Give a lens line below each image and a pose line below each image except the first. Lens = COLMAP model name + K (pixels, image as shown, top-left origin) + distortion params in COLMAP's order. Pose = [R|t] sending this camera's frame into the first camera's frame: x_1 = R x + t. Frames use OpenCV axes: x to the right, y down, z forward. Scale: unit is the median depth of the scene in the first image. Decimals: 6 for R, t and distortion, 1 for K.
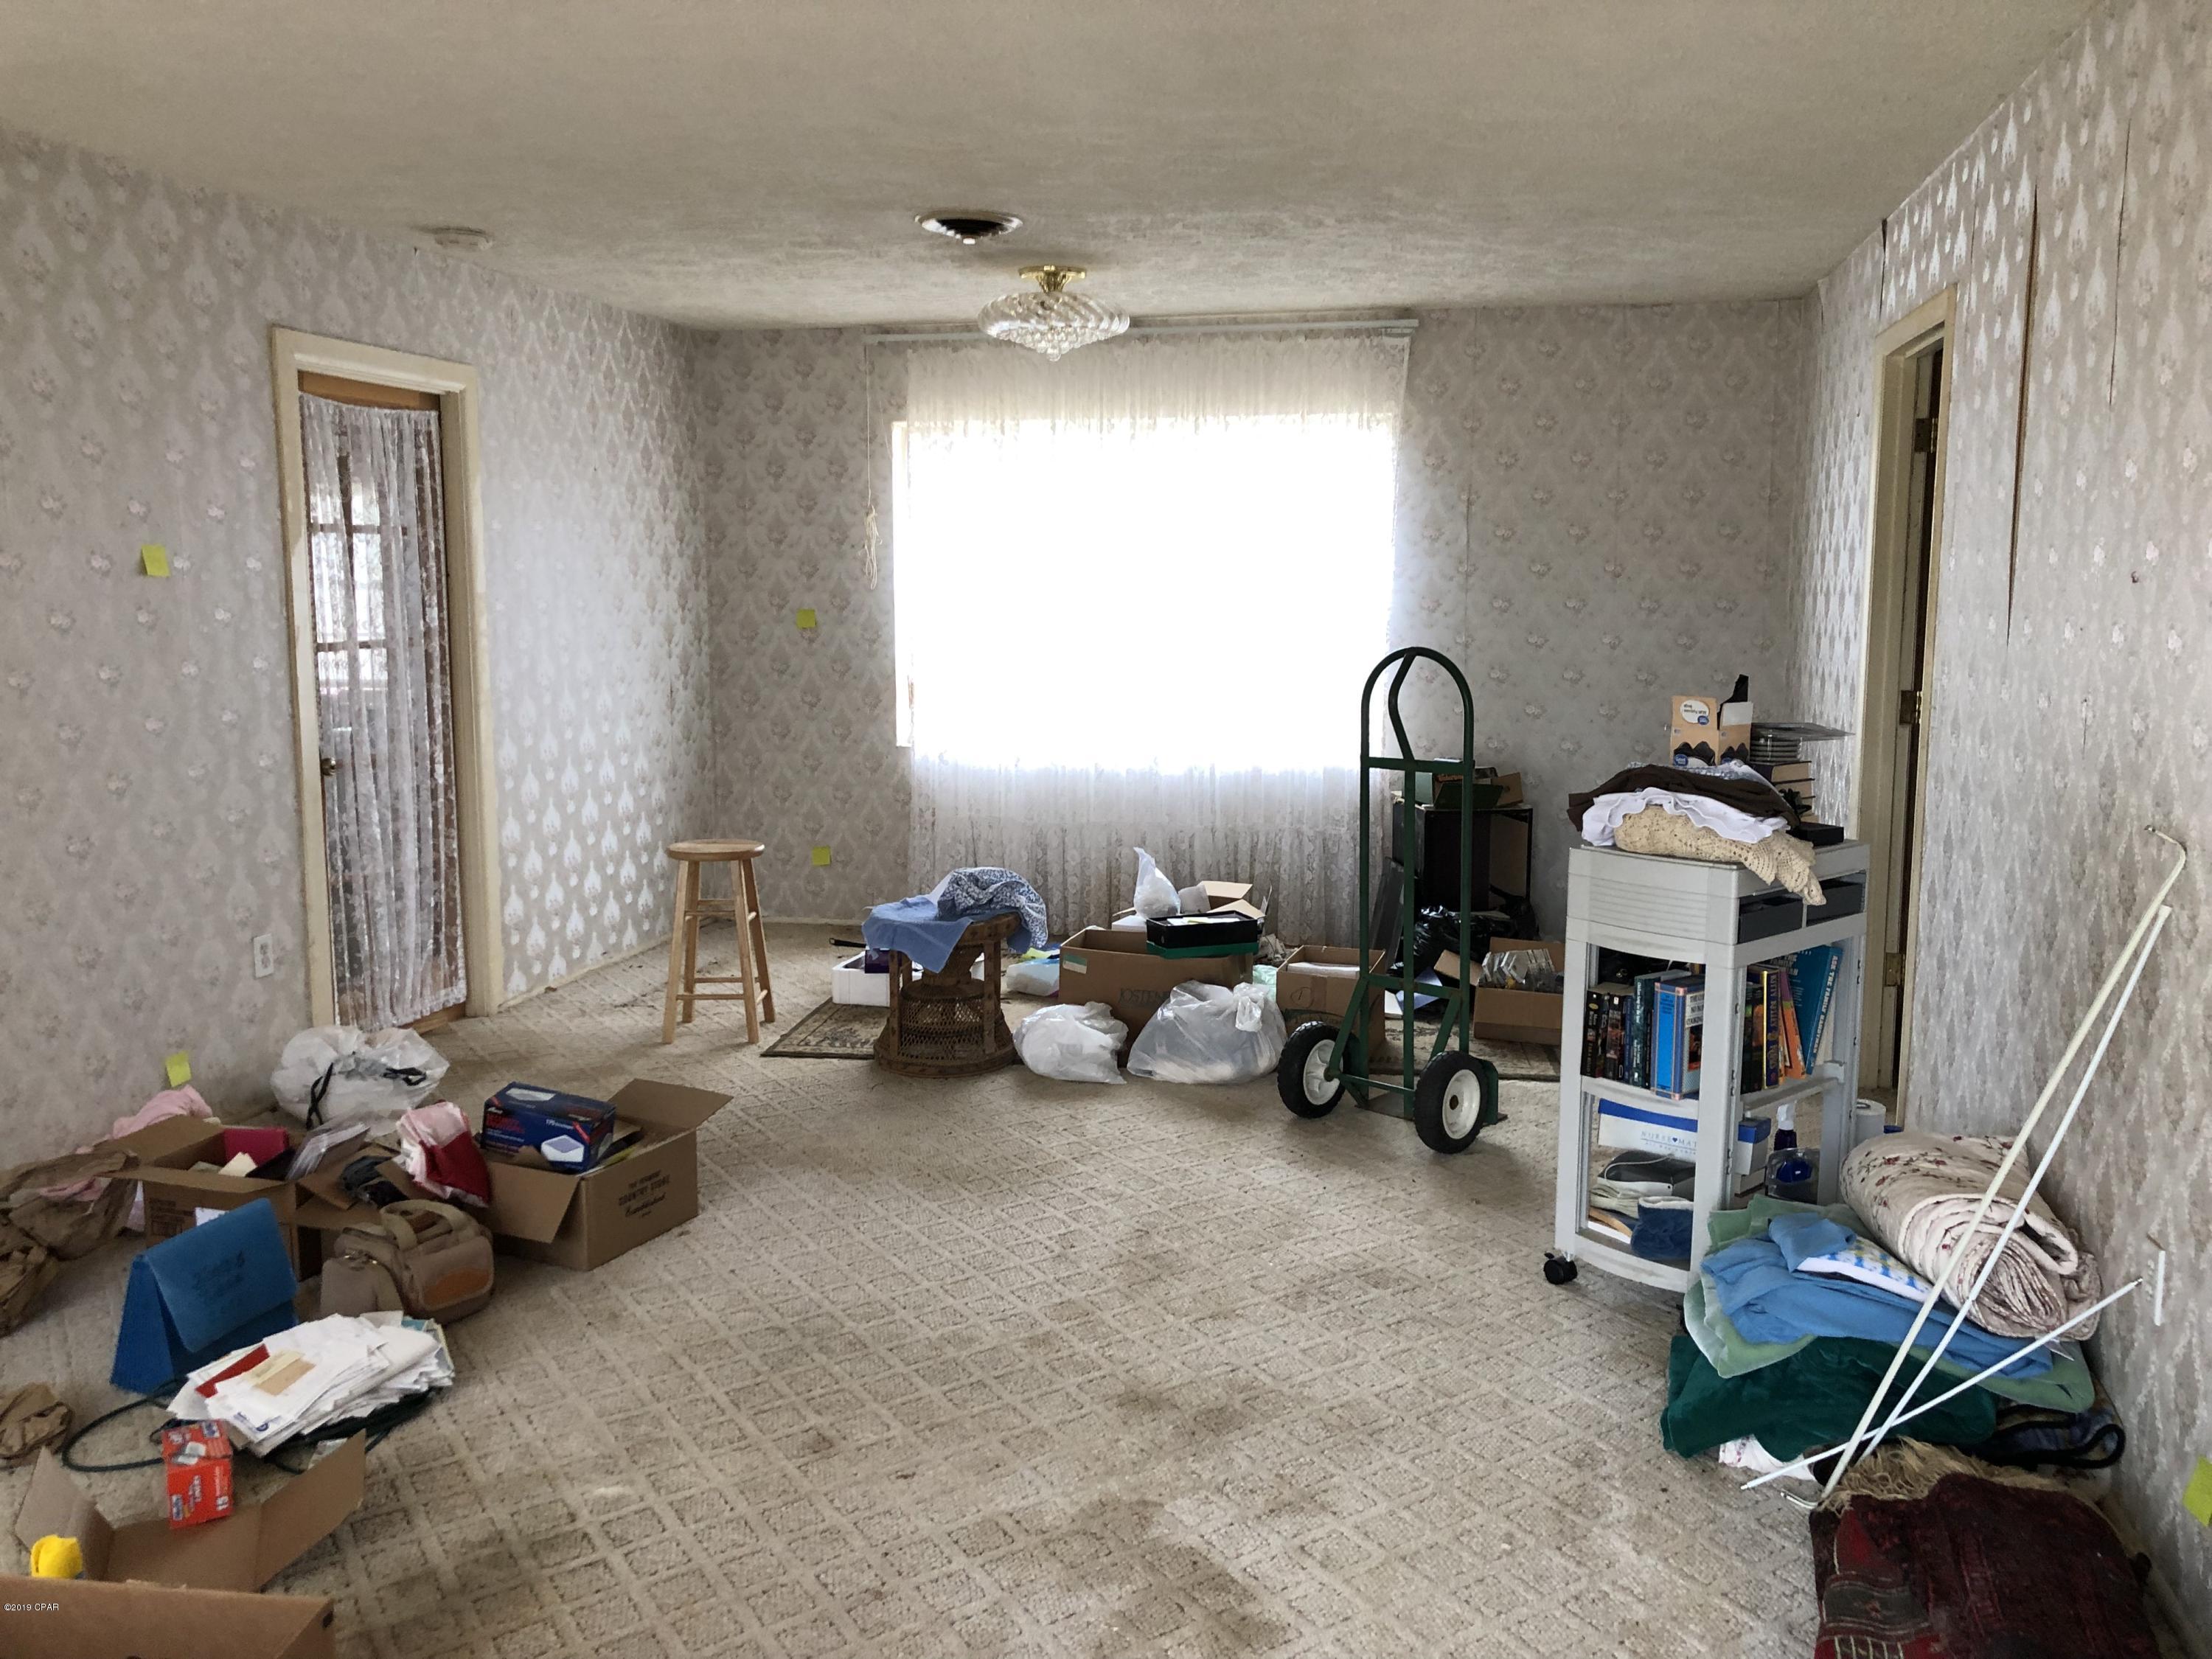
lens RADIAL K [[1795.1, 0, 1065.4], [0, 1795.1, 836.8], [0, 0, 1]] dist [0.090779, -0.135869]
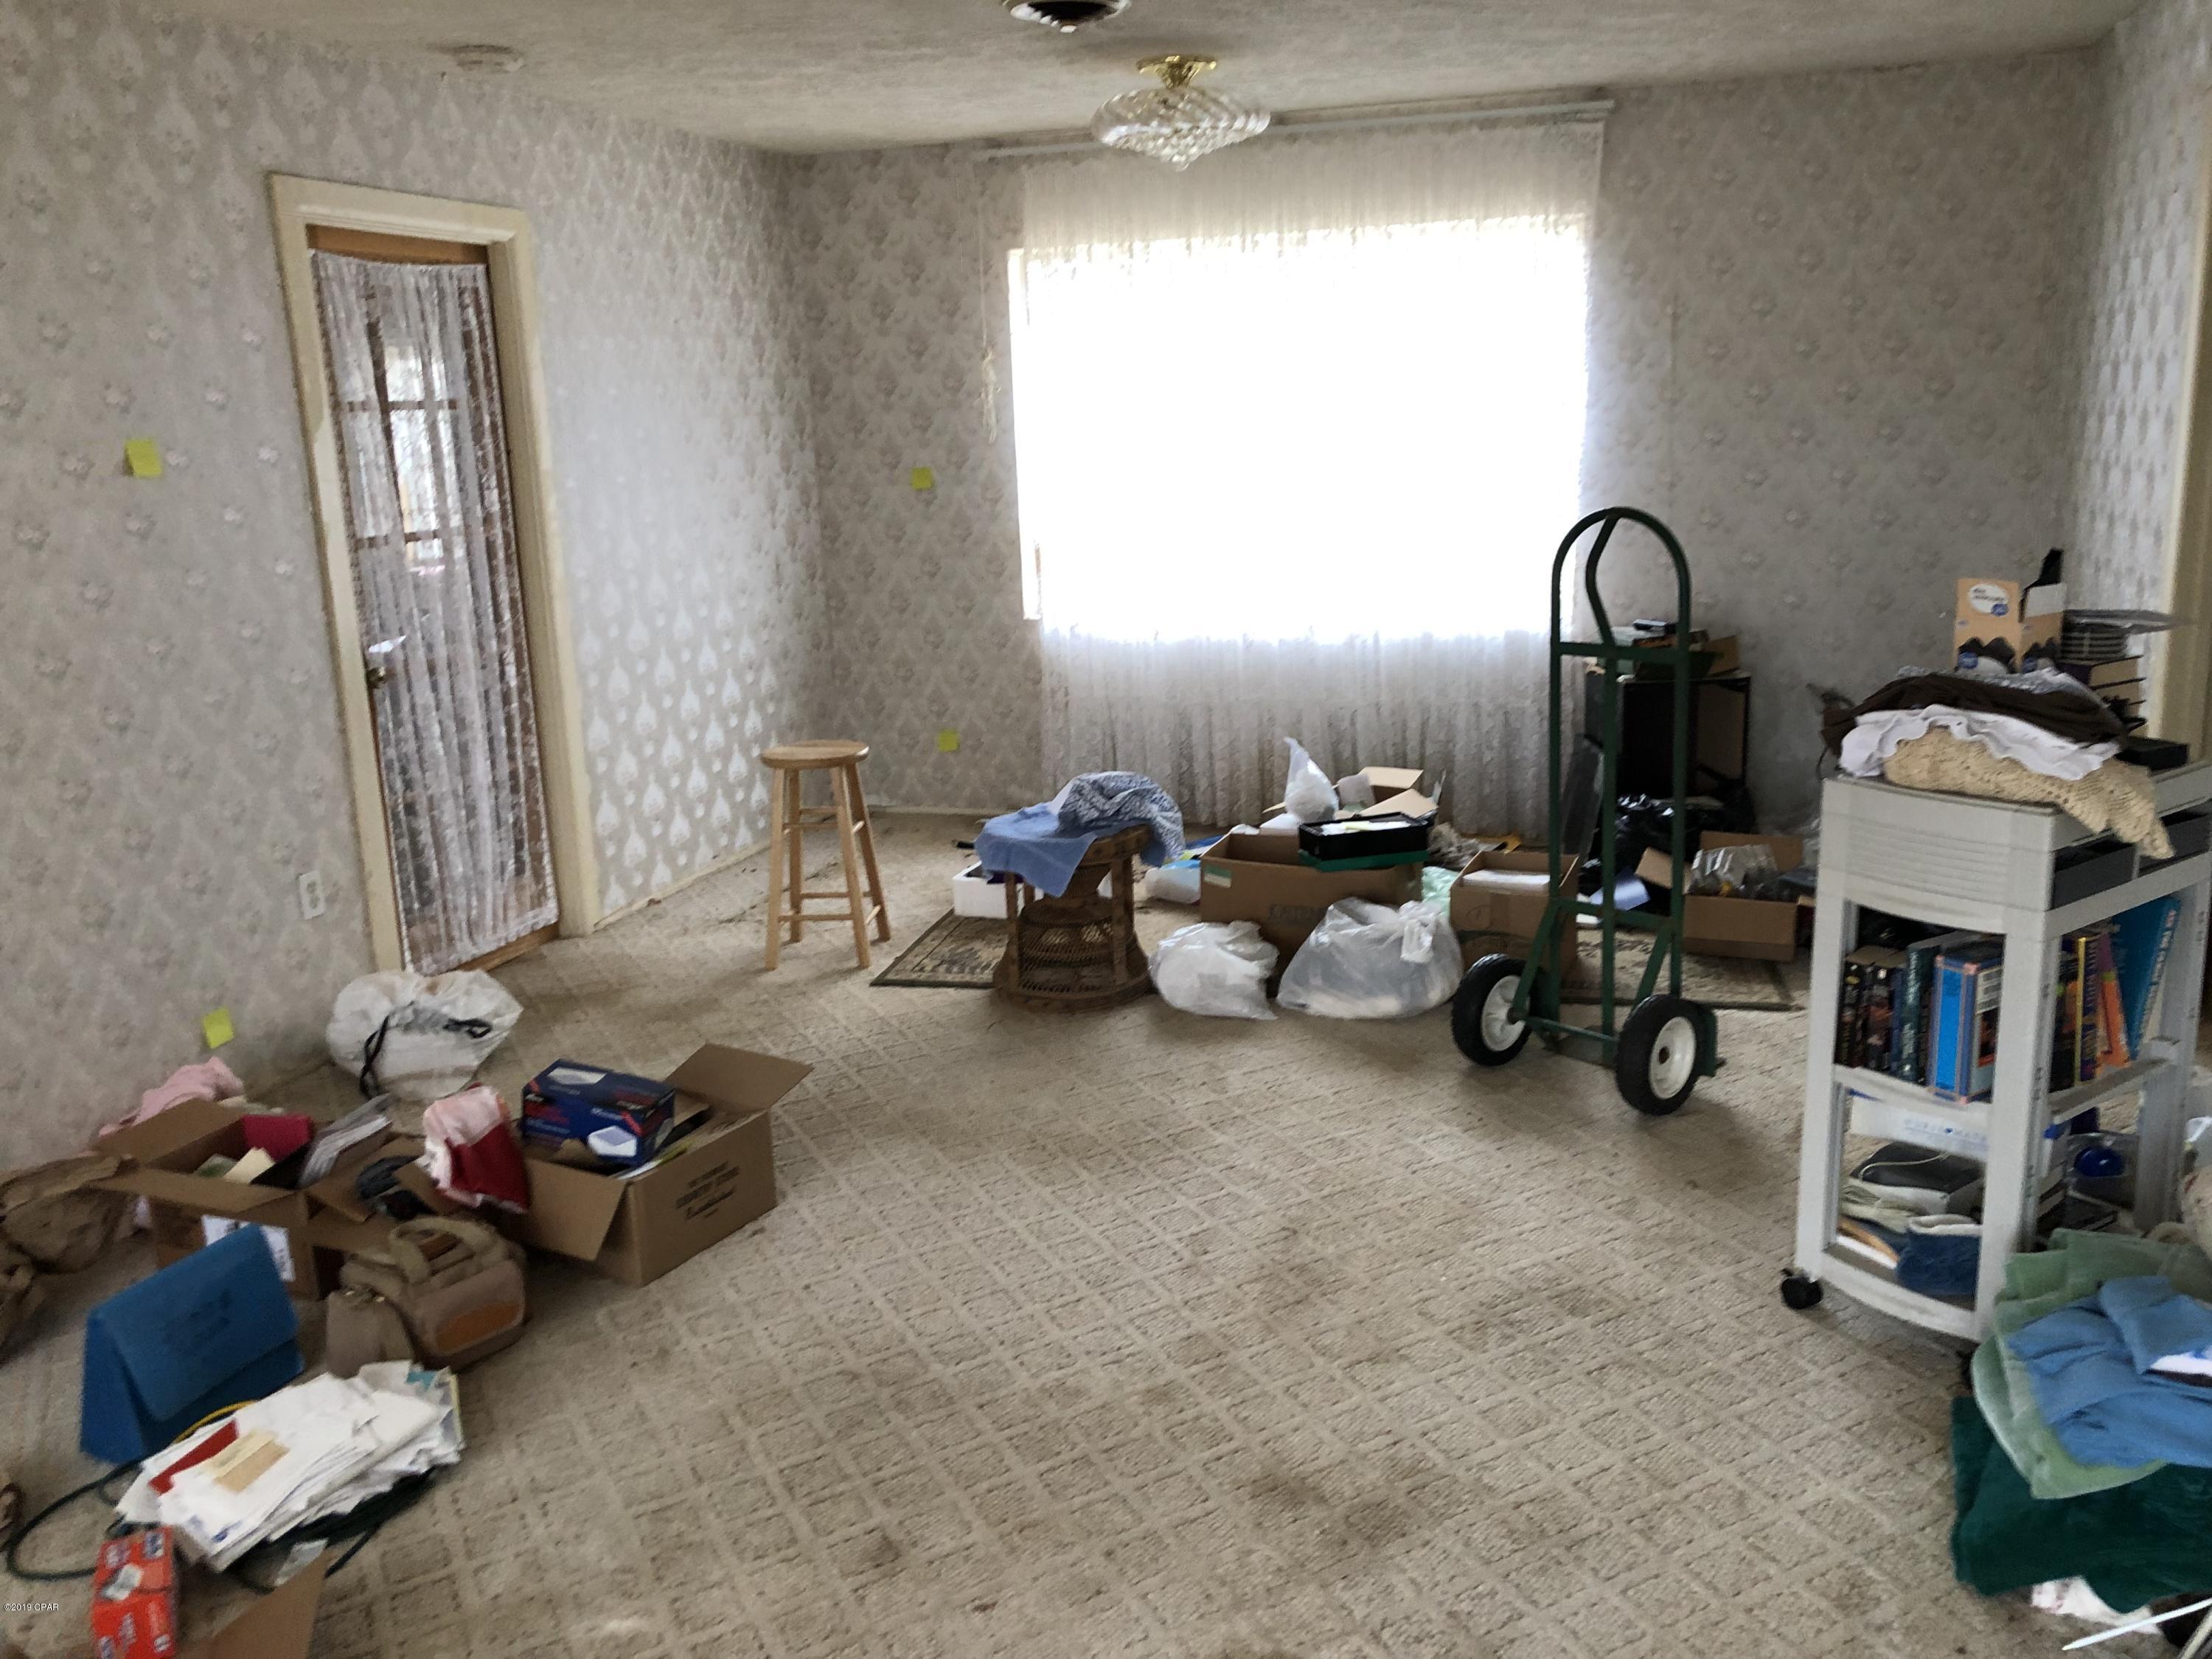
lens RADIAL K [[1805.0, 0, 1107.5], [0, 1805.0, 829.6], [0, 0, 1]] dist [0.073775, -0.080800]
pose [[0.996942, -0.021573, -0.075105, 0.022159], [0.028258, 0.995620, 0.089120, -0.039337], [0.072853, -0.090970, 0.993185, 0.144895]]
